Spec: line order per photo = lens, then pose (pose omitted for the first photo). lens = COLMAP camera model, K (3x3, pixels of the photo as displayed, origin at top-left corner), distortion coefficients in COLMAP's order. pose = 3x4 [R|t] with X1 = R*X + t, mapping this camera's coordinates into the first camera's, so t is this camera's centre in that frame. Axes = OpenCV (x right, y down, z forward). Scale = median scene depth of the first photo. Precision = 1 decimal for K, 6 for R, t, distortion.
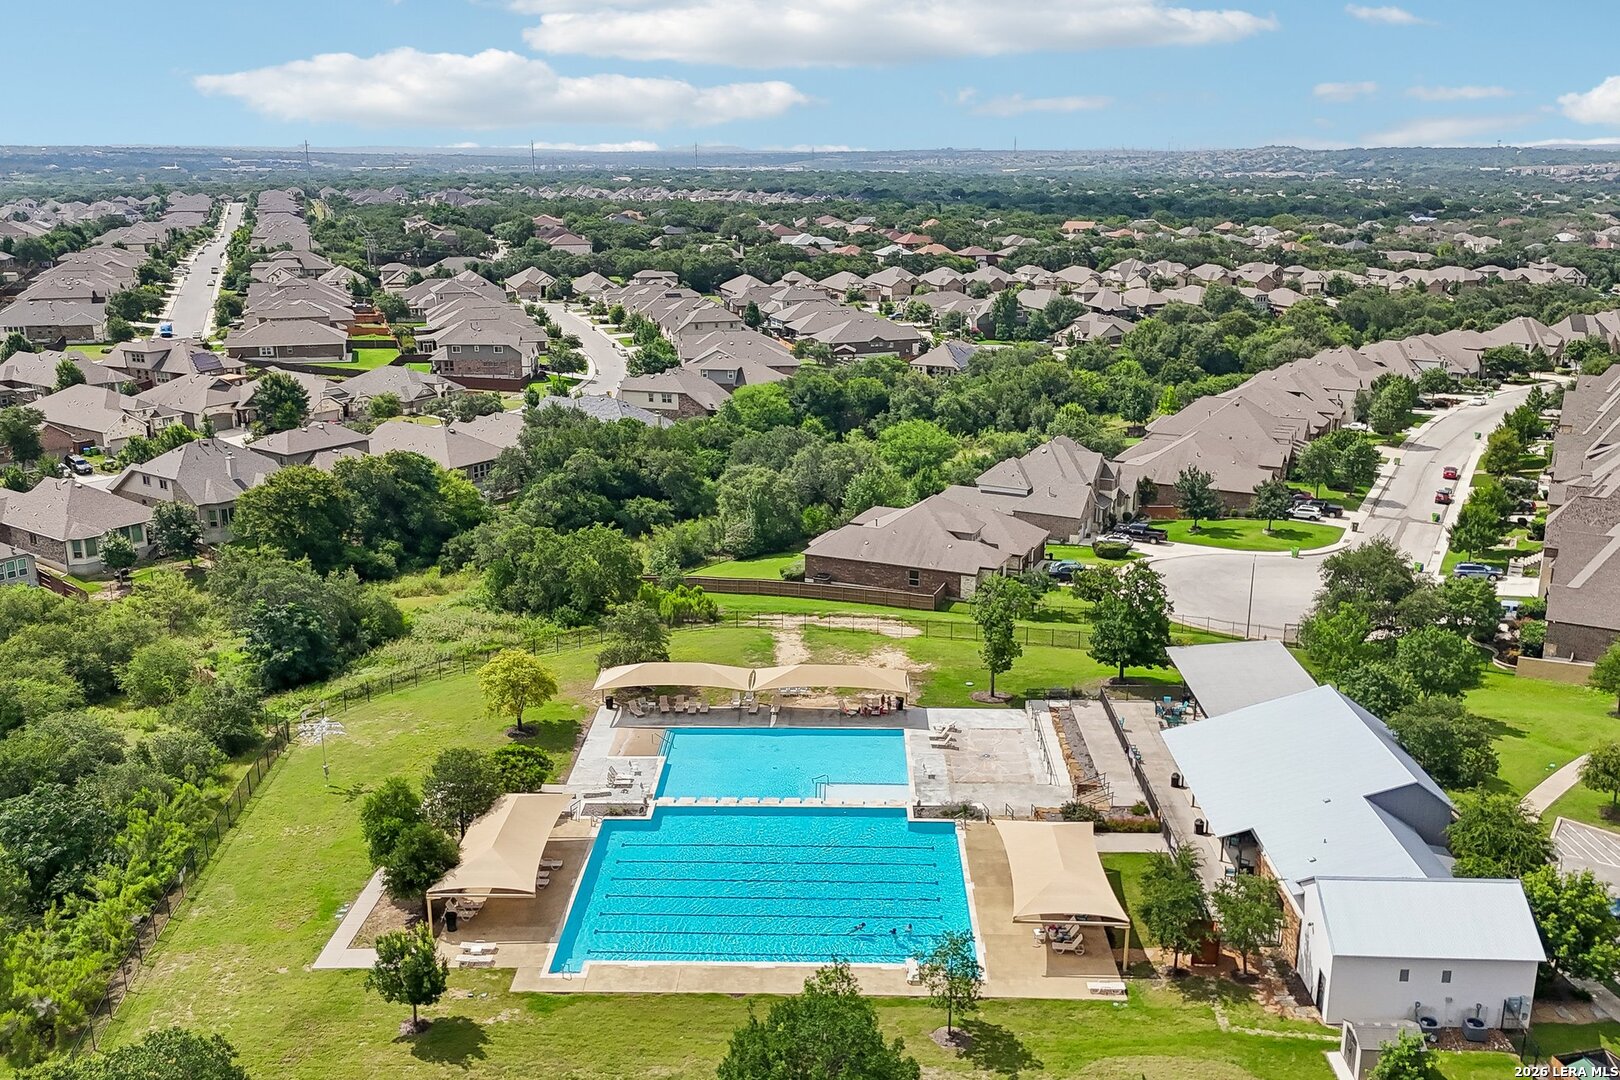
lens RADIAL K [[1353.9, 0, 810.0], [0, 1353.9, 540.0], [0, 0, 1]] dist [0.135789, -0.230030]
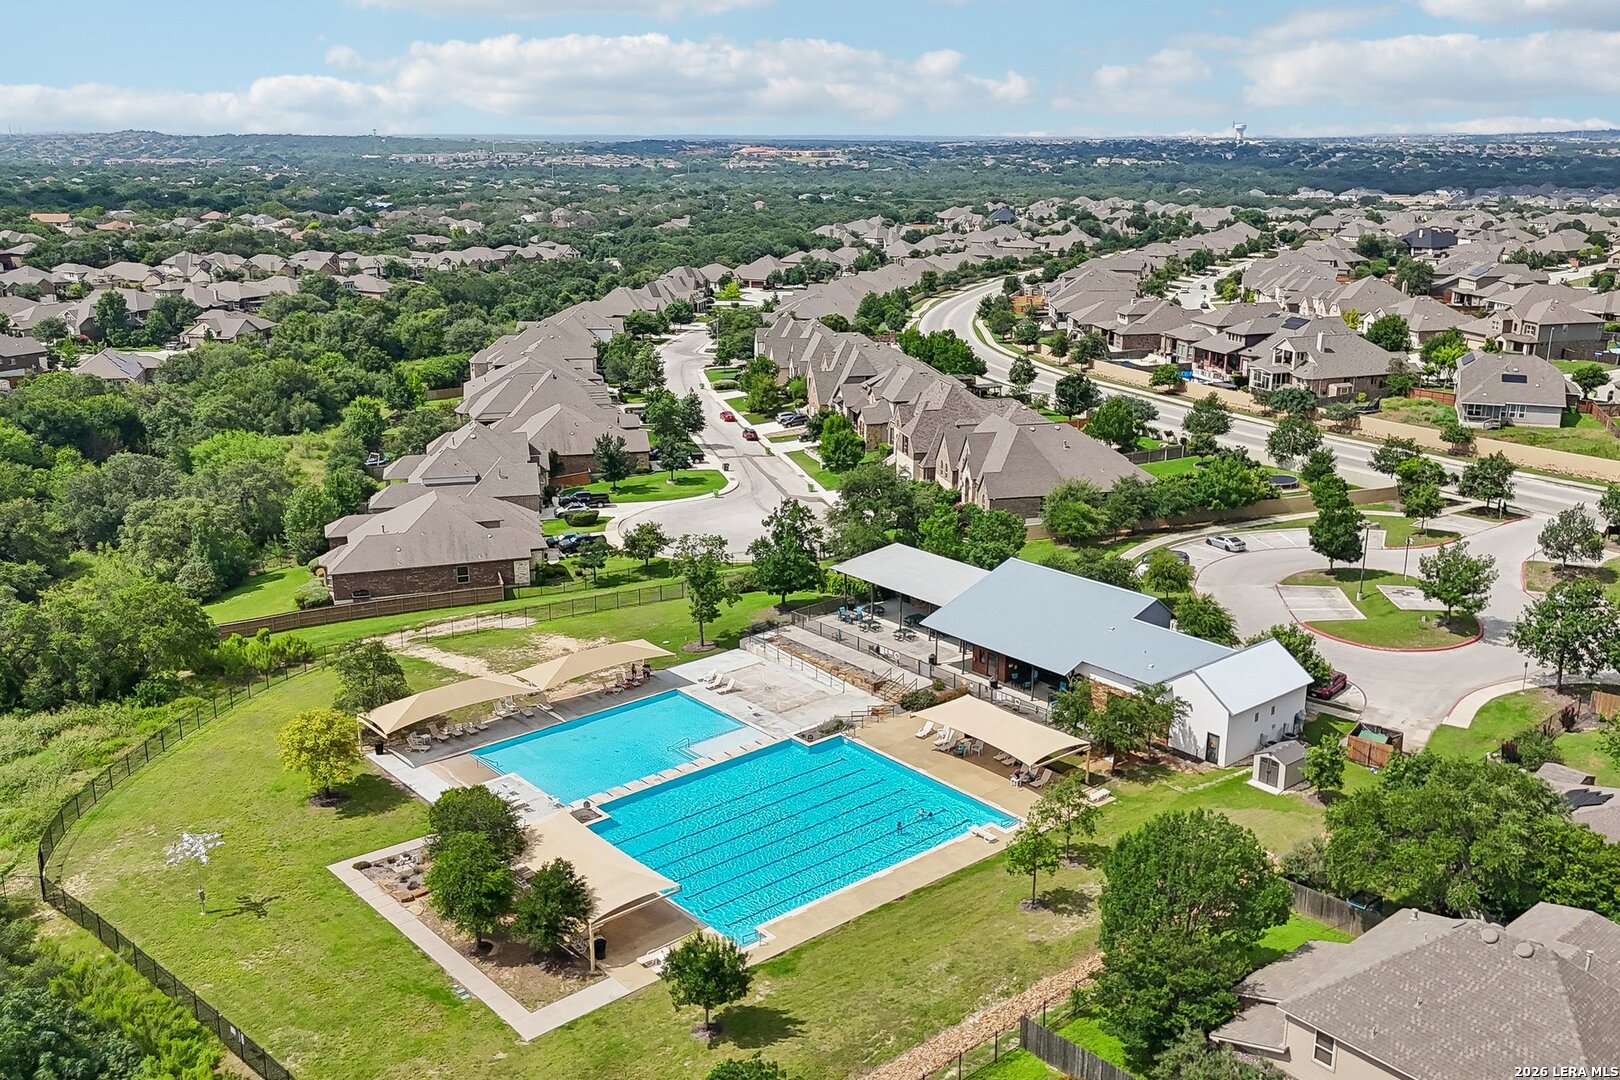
lens RADIAL K [[1353.9, 0, 810.0], [0, 1353.9, 540.0], [0, 0, 1]] dist [0.135789, -0.230030]
pose [[0.760405, -0.183016, 0.623129, -0.299947], [0.177728, 0.981487, 0.071386, -0.019433], [-0.624657, 0.056466, 0.778855, 0.064293]]
